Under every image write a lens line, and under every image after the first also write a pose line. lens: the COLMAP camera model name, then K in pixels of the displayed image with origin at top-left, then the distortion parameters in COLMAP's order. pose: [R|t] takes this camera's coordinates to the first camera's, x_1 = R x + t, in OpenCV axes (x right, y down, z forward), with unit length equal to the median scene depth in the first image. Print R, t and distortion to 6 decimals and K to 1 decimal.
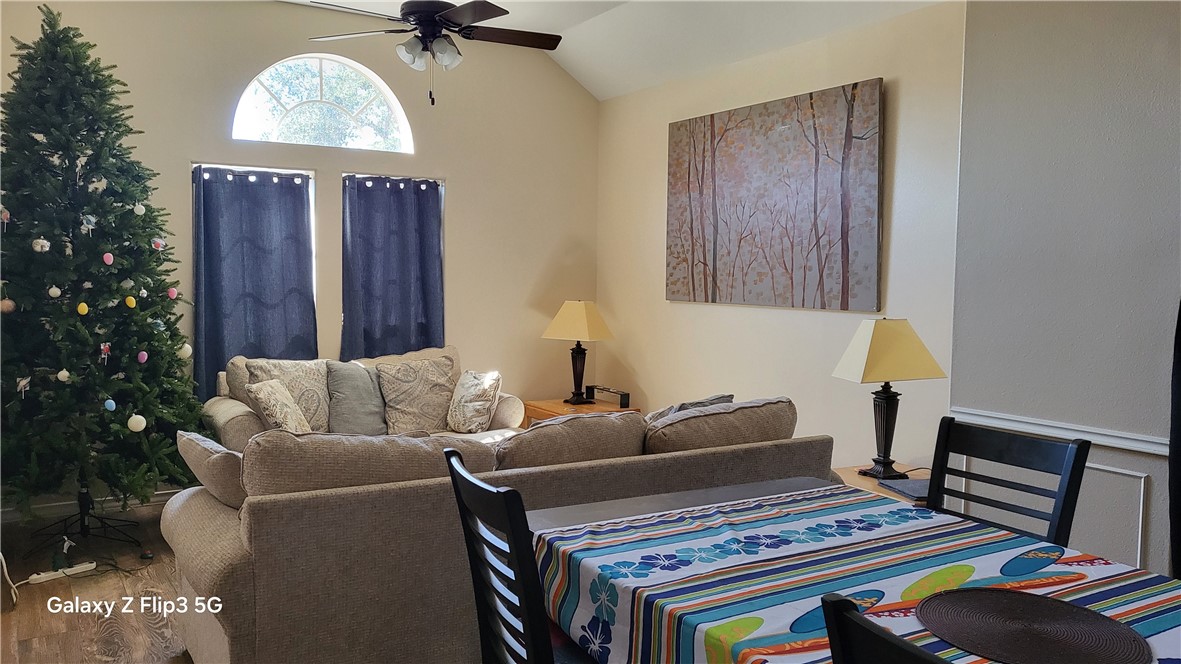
lens RADIAL K [[893.4, 0, 580.0], [0, 893.4, 332.5], [0, 0, 1]] dist [-0.006148, 0.069354]
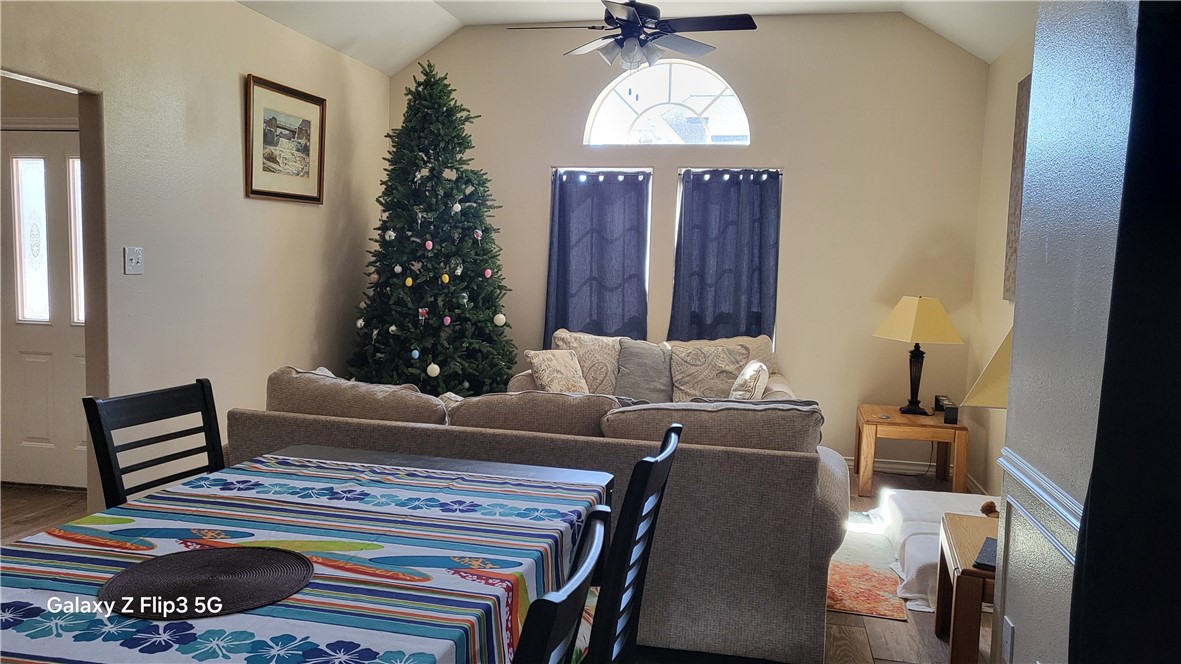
lens RADIAL K [[893.4, 0, 580.0], [0, 893.4, 332.5], [0, 0, 1]] dist [-0.006148, 0.069354]
pose [[0.718089, 0.067567, -0.692664, 0.437340], [-0.065460, 0.997421, 0.029432, -0.005221], [0.692866, 0.024207, 0.720660, 0.156250]]
